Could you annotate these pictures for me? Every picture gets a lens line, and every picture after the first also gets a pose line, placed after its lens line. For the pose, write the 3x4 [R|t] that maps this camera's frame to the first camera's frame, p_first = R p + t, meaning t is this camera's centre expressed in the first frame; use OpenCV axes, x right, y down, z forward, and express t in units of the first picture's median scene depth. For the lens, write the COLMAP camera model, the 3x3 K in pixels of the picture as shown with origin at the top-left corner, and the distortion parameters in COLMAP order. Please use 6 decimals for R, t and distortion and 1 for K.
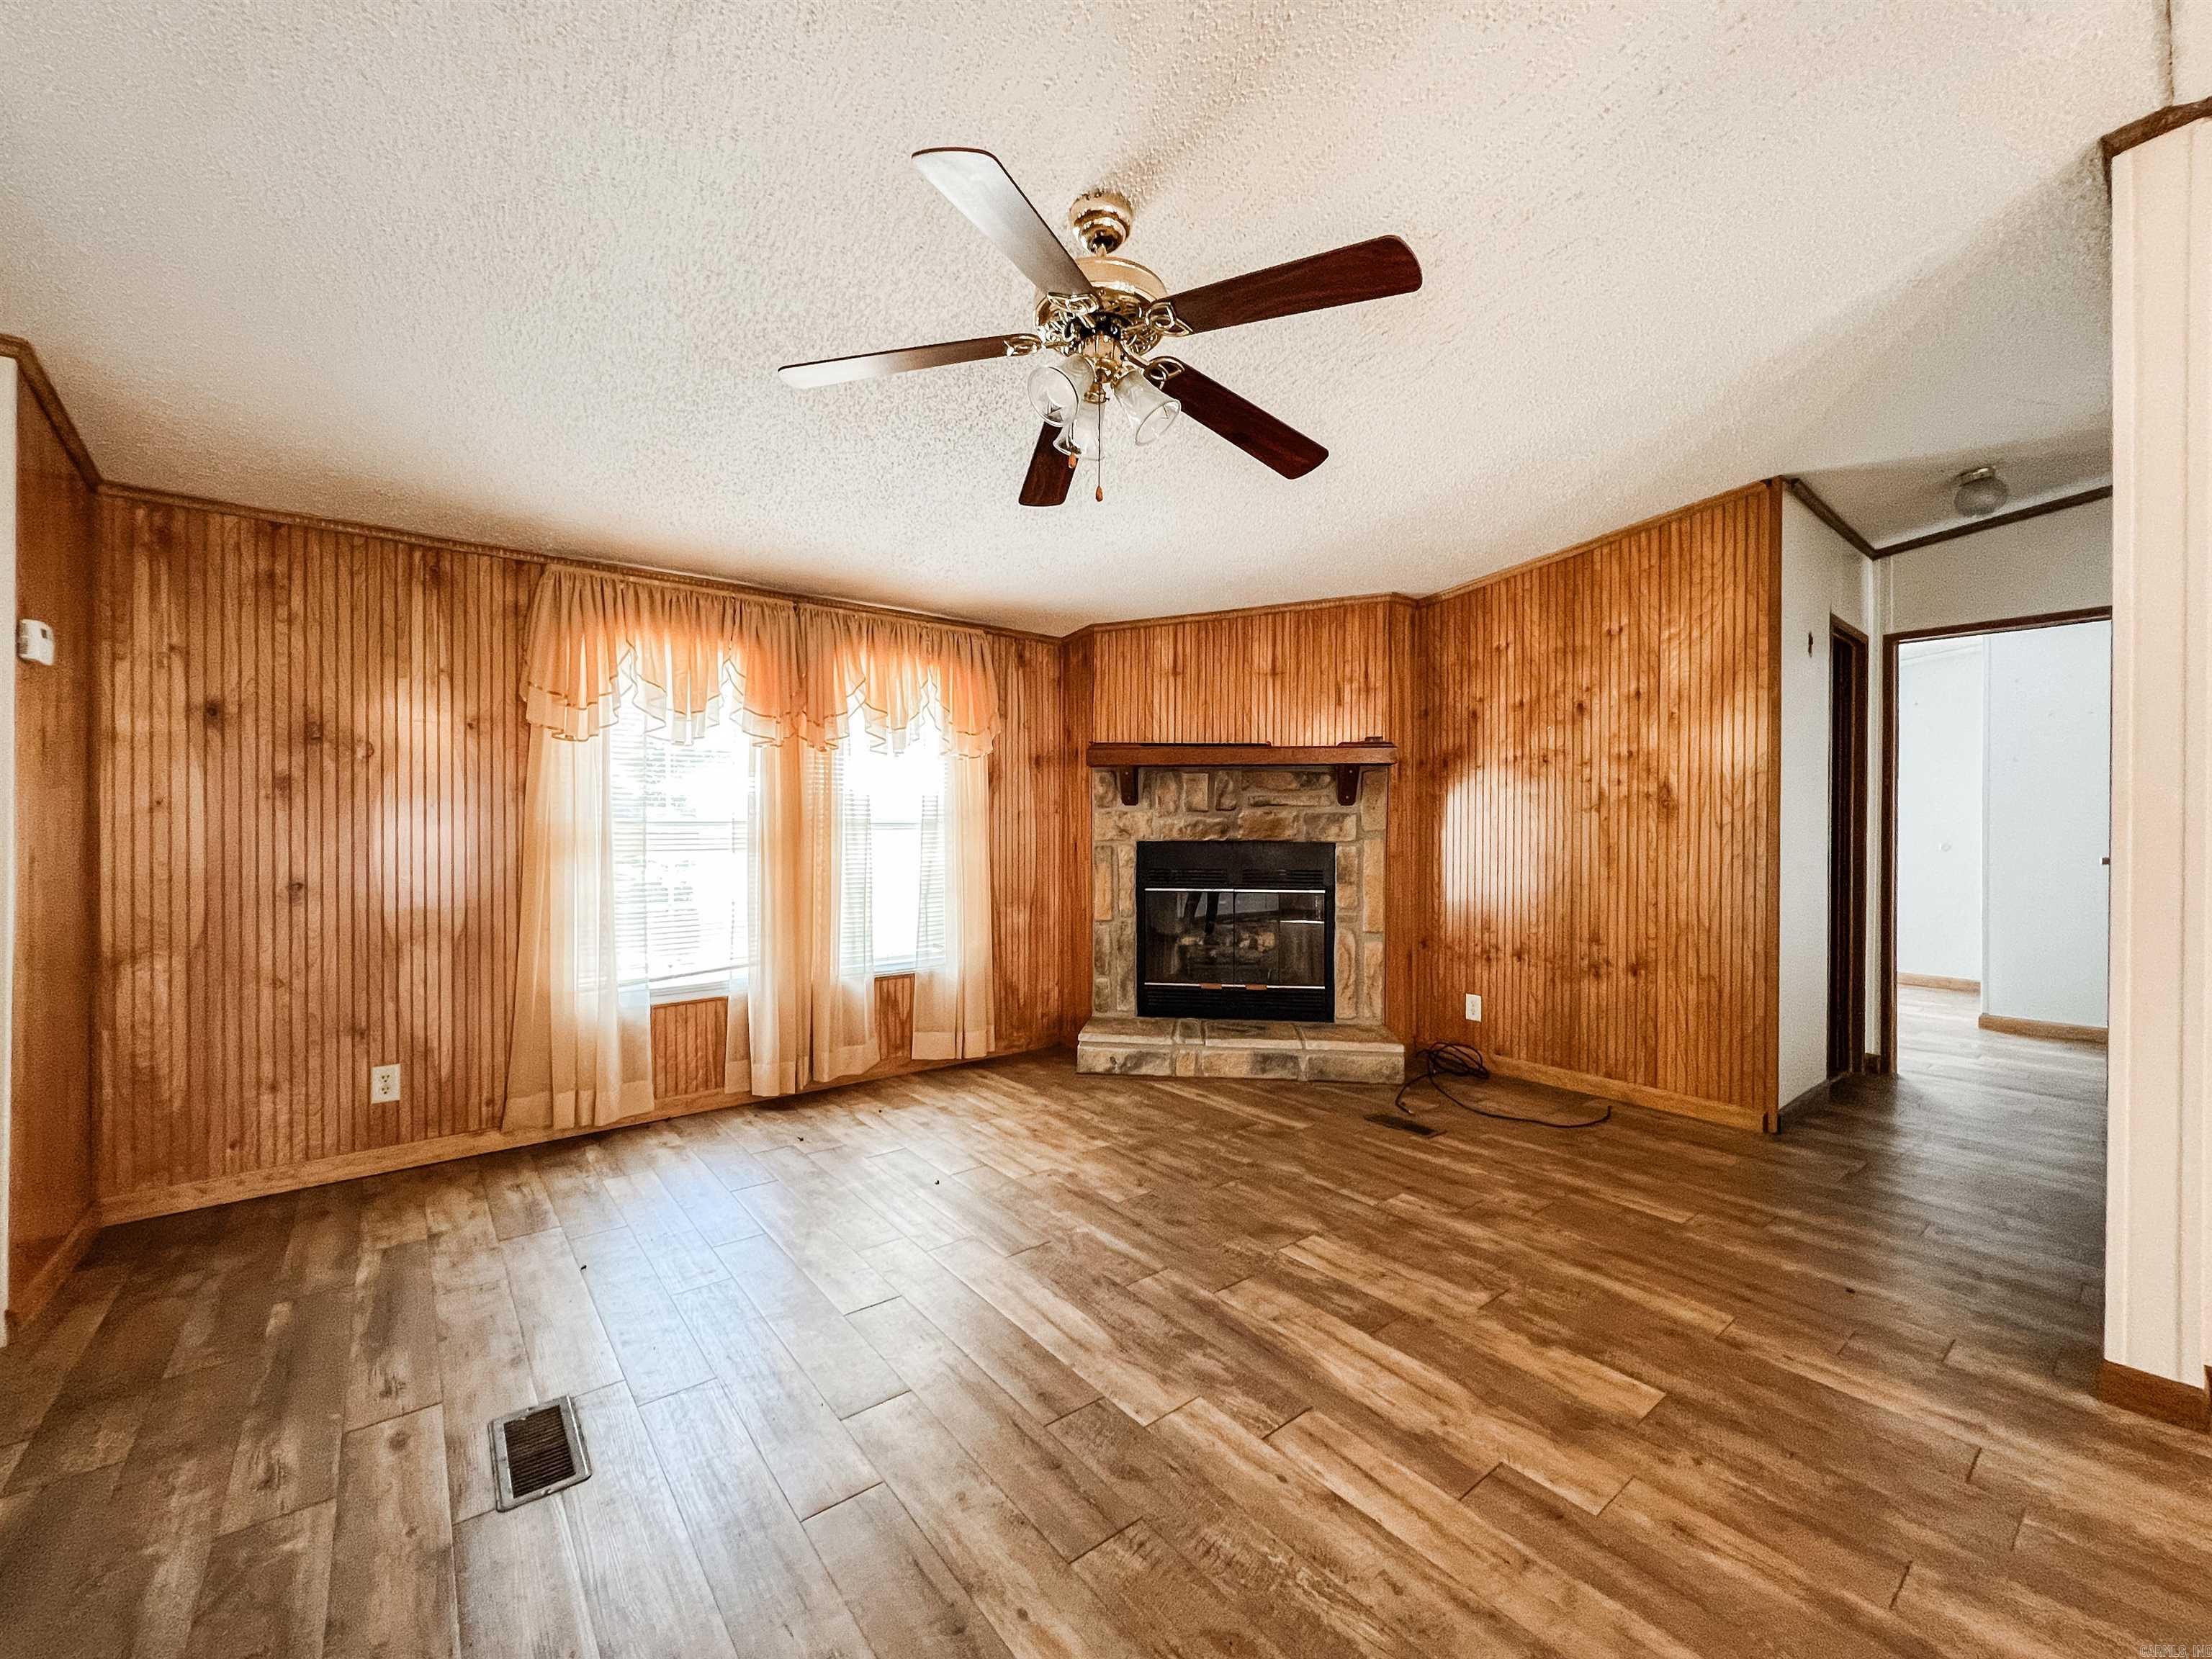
lens RADIAL K [[886.1, 0, 1154.4], [0, 886.1, 809.0], [0, 0, 1]] dist [-0.002738, 0.000162]
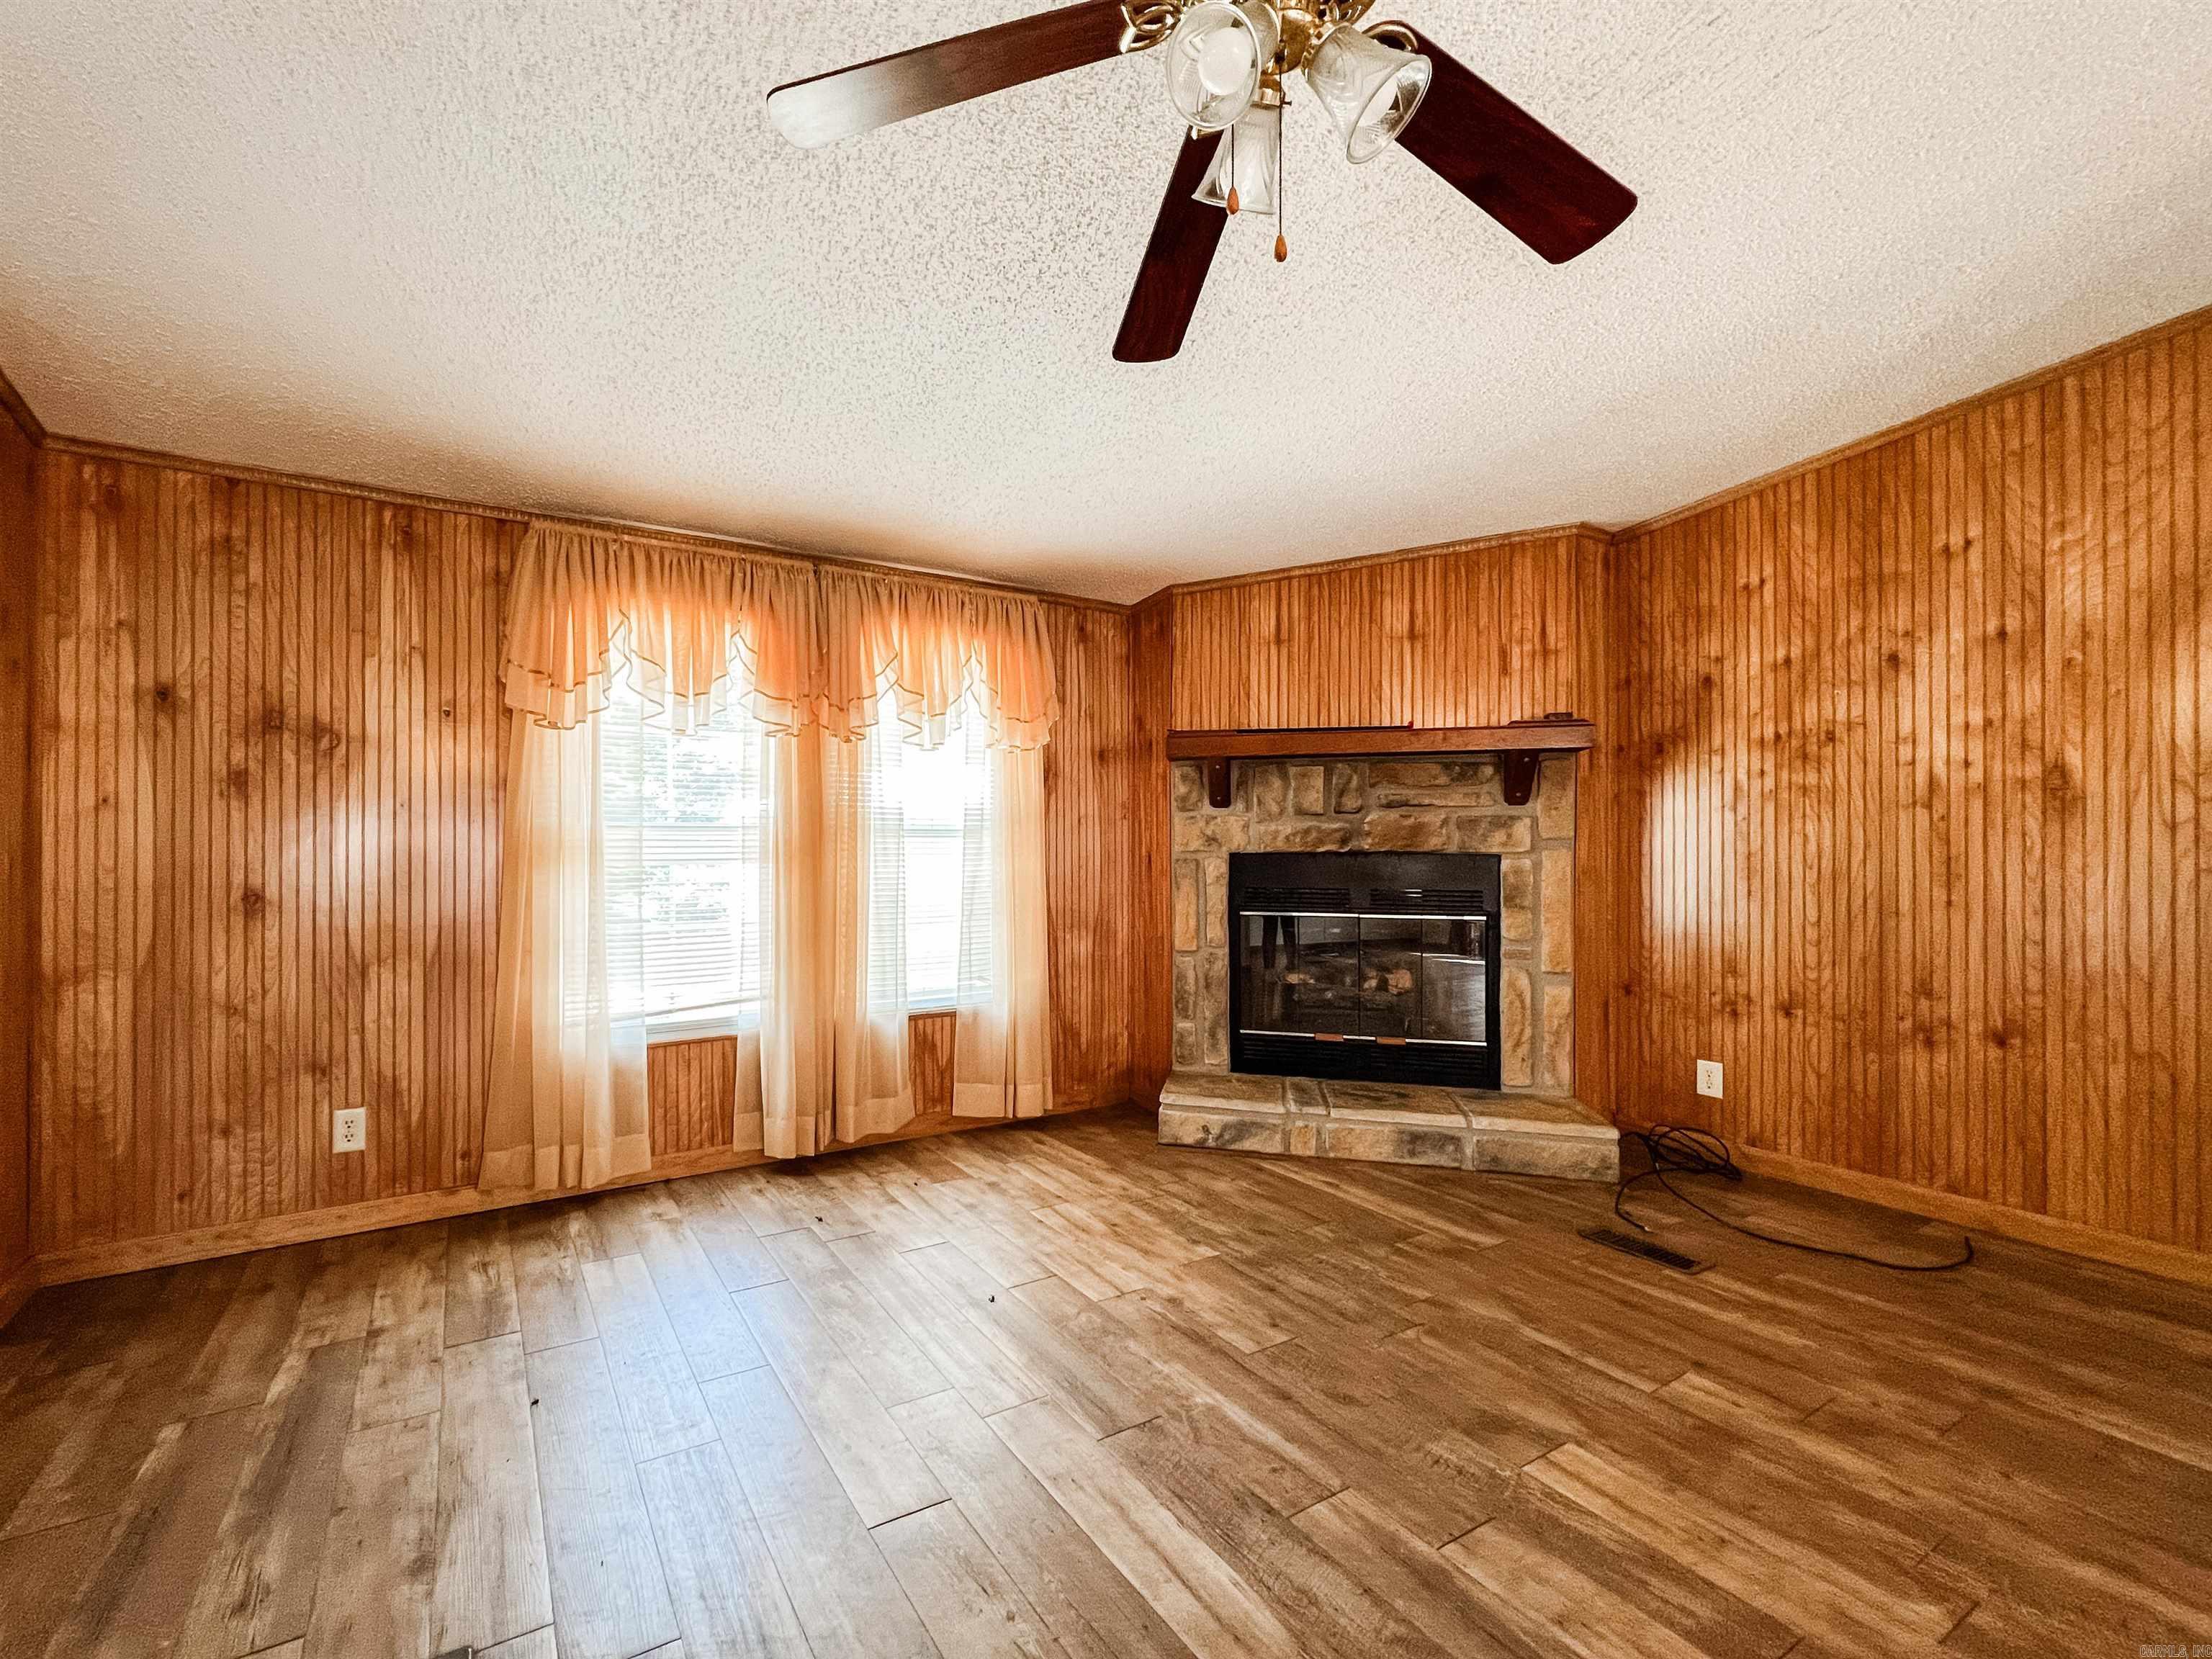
lens RADIAL K [[919.1, 0, 1110.2], [0, 919.1, 847.7], [0, 0, 1]] dist [-0.003698, 0.000666]
pose [[0.996223, 0.005170, -0.086681, -0.062833], [-0.003622, 0.999831, 0.018010, 0.019809], [0.086760, -0.017628, 0.996073, 0.189006]]
